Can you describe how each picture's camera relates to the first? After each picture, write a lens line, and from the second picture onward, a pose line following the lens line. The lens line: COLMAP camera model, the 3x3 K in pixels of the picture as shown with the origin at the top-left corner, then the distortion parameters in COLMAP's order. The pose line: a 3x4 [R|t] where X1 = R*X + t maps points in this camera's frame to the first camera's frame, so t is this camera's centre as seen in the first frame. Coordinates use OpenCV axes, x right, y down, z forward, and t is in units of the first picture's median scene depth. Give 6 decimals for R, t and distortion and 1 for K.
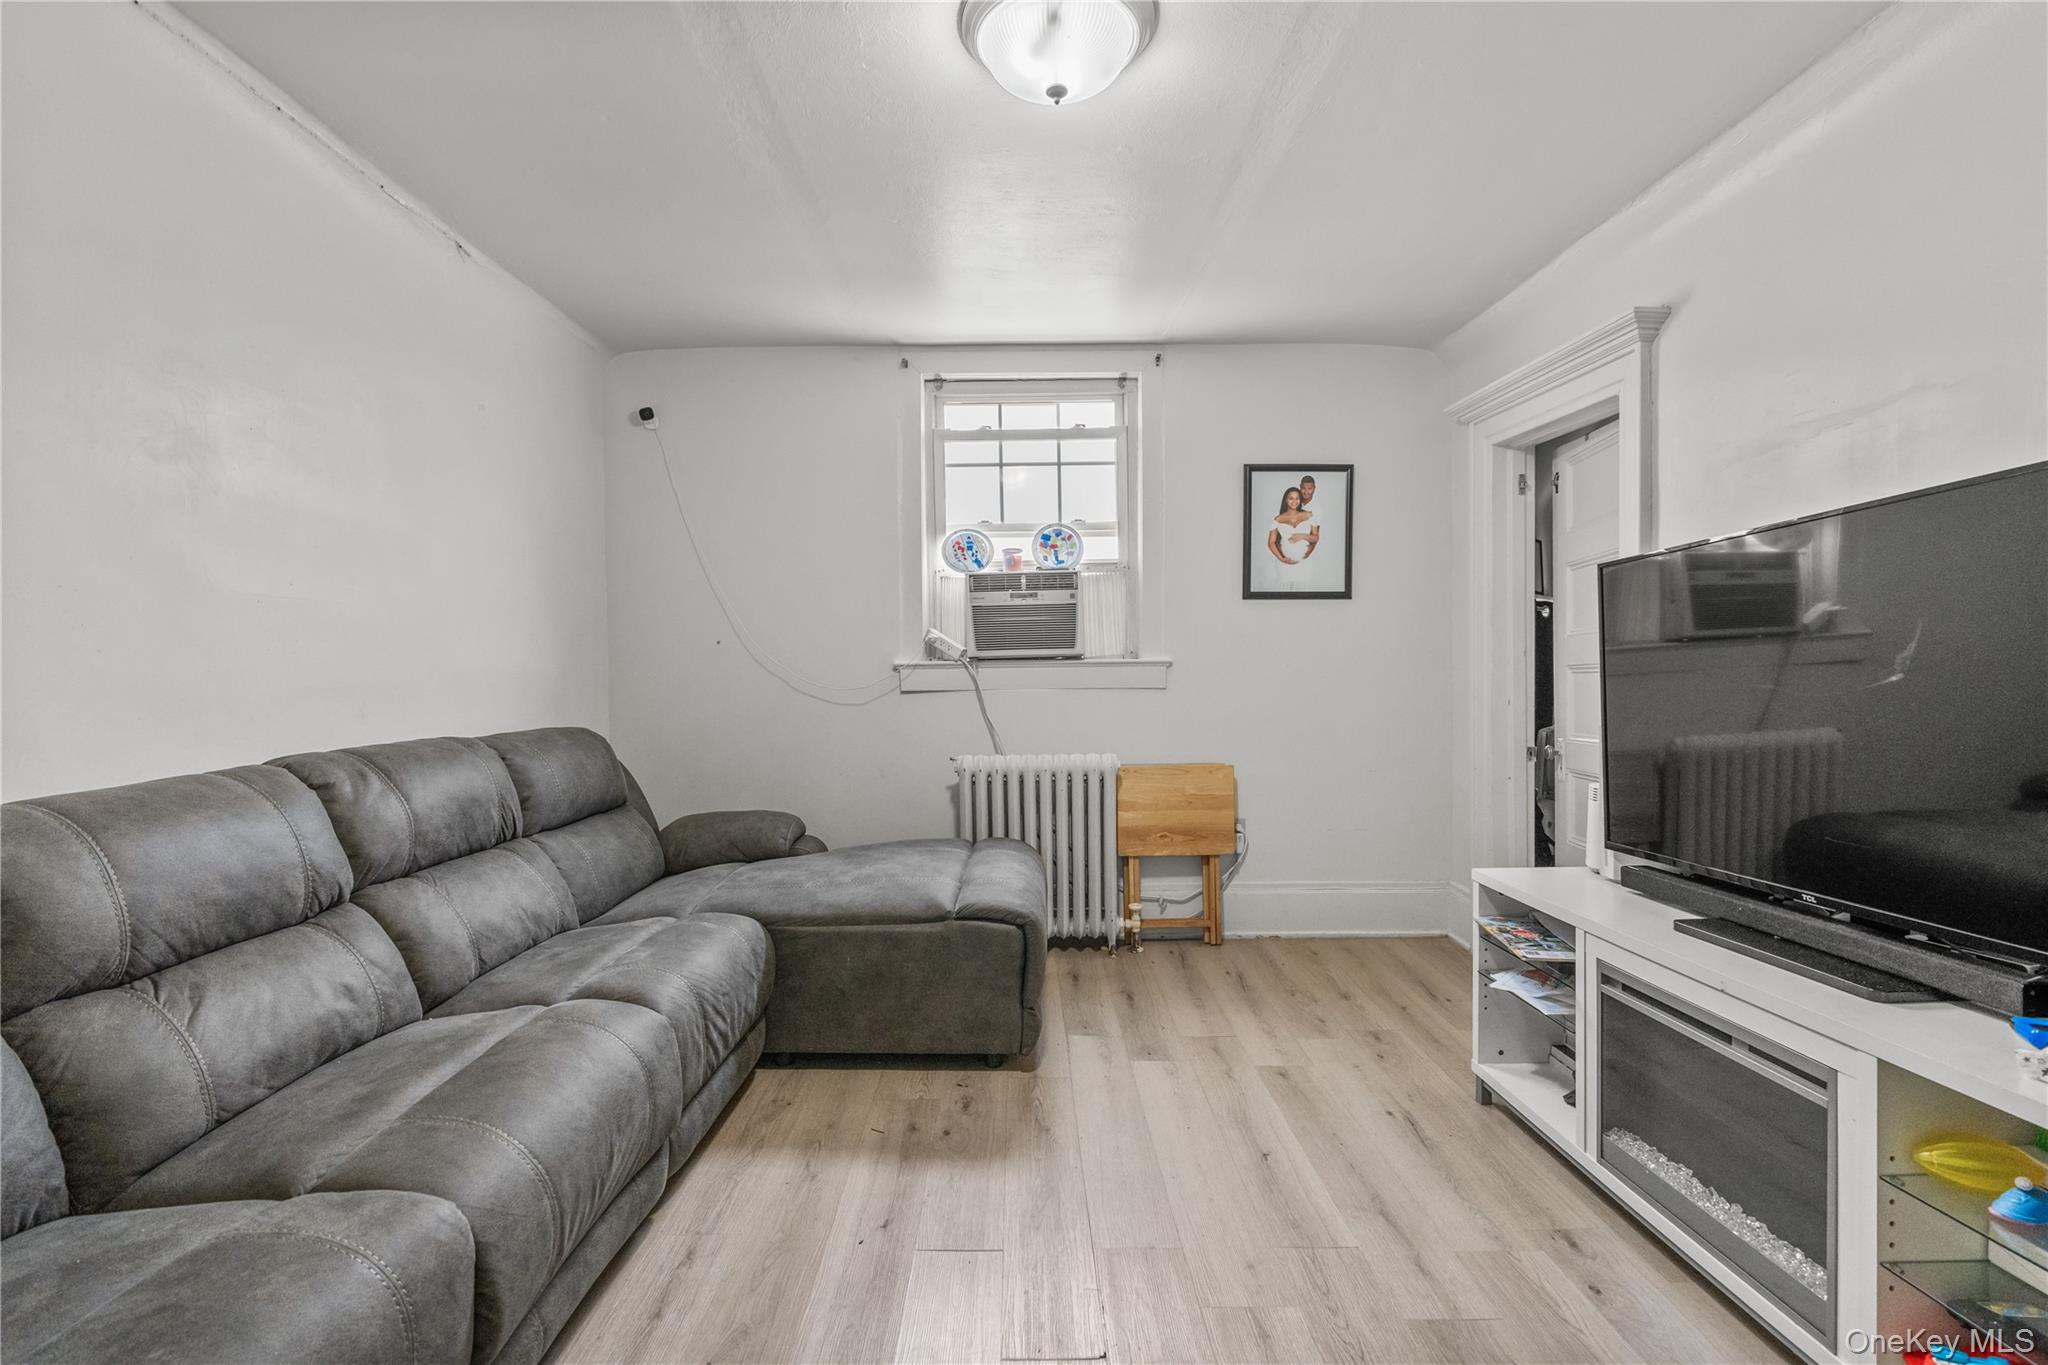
lens RADIAL K [[934.2, 0, 1019.2], [0, 934.2, 683.5], [0, 0, 1]] dist [-0.011496, 0.000183]
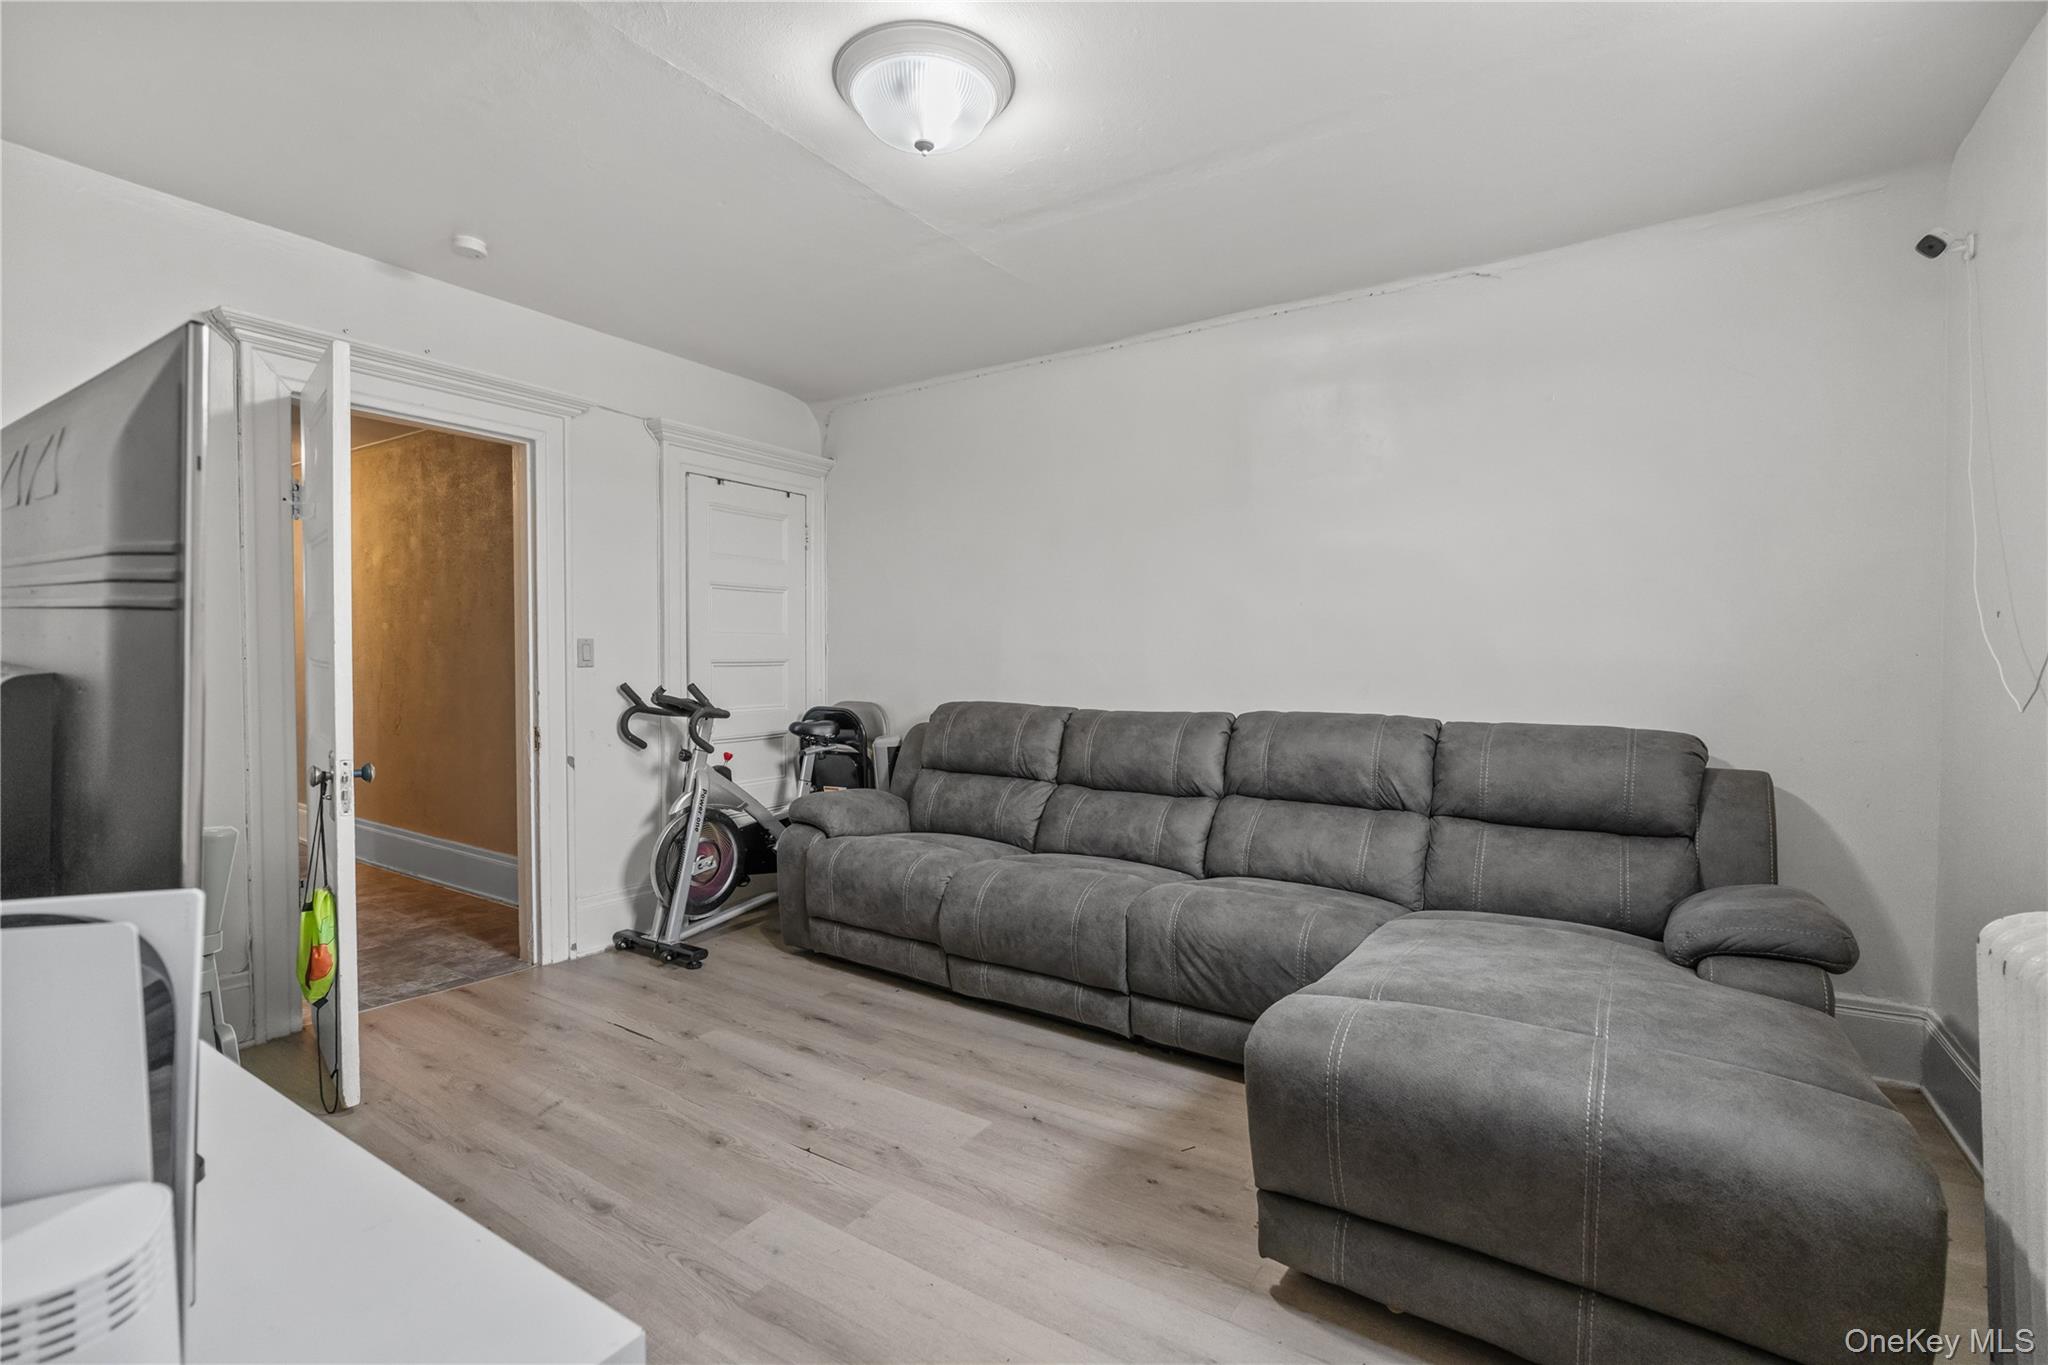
lens RADIAL K [[934.2, 0, 1020.9], [0, 934.2, 665.0], [0, 0, 1]] dist [-0.011496, 0.000183]
pose [[-0.559215, 0.014916, -0.828889, 0.782982], [-0.010949, 0.999618, 0.025374, -0.038796], [0.828951, 0.023265, -0.558838, 1.490307]]
